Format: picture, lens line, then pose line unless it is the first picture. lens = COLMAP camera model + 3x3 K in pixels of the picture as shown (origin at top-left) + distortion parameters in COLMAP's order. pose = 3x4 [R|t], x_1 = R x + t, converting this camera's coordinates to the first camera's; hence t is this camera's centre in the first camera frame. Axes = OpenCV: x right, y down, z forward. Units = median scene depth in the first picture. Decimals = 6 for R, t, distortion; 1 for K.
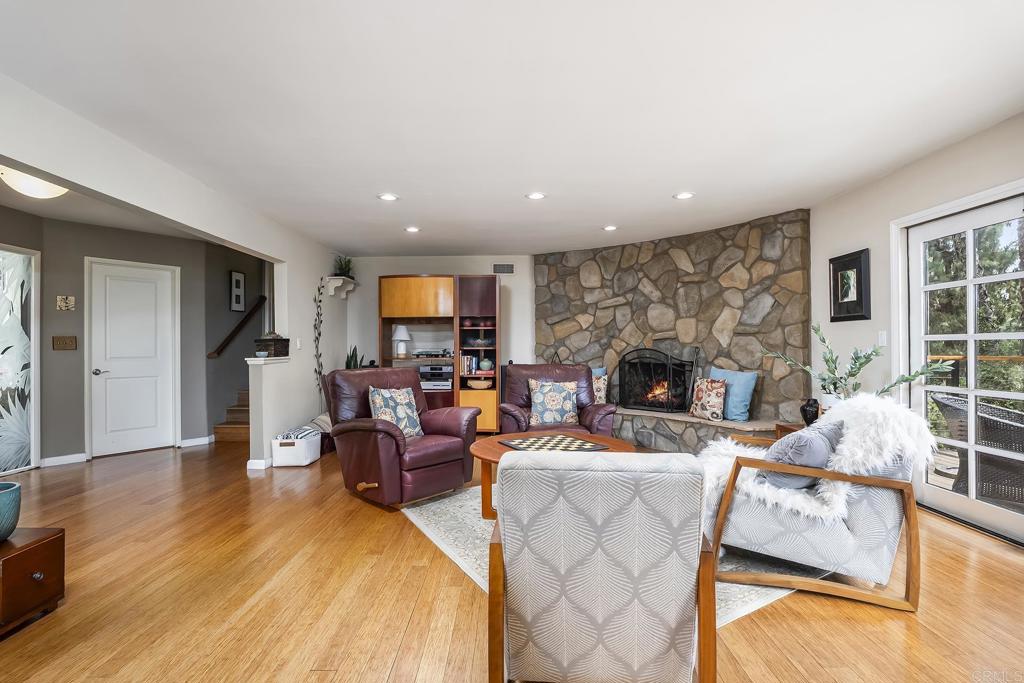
lens RADIAL K [[468.3, 0, 513.9], [0, 468.3, 340.2], [0, 0, 1]] dist [0.002949, 0.000556]
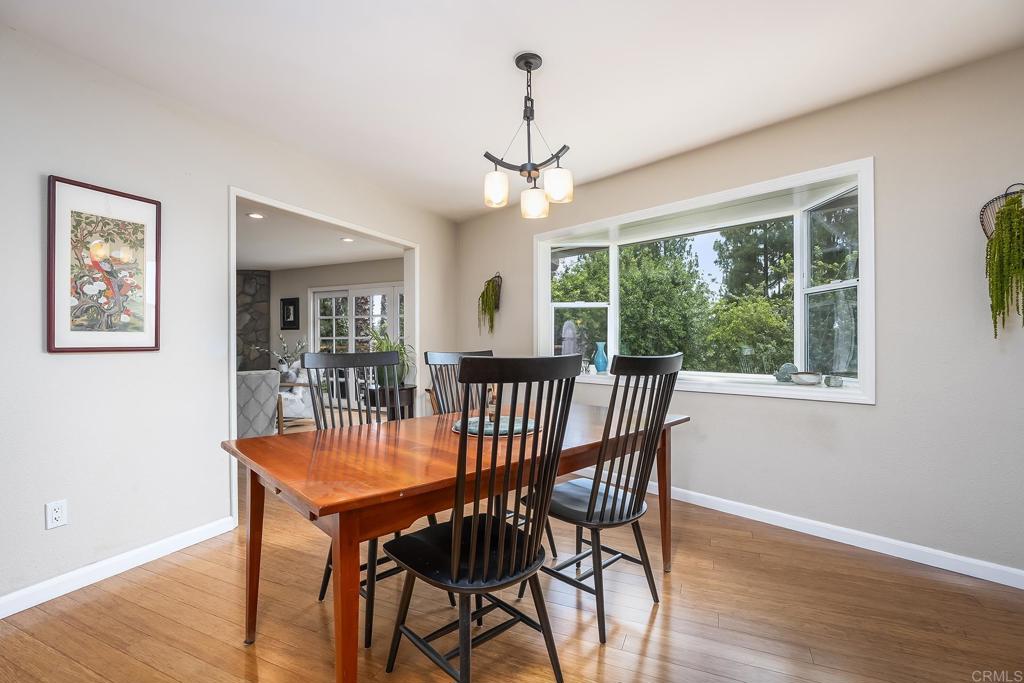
lens RADIAL K [[468.3, 0, 513.2], [0, 468.3, 340.2], [0, 0, 1]] dist [0.002949, 0.000556]
pose [[0.417237, 0.006555, 0.908774, -0.784850], [-0.005263, 0.999975, -0.004797, 0.010141], [-0.908782, -0.002781, 0.417261, -0.796191]]
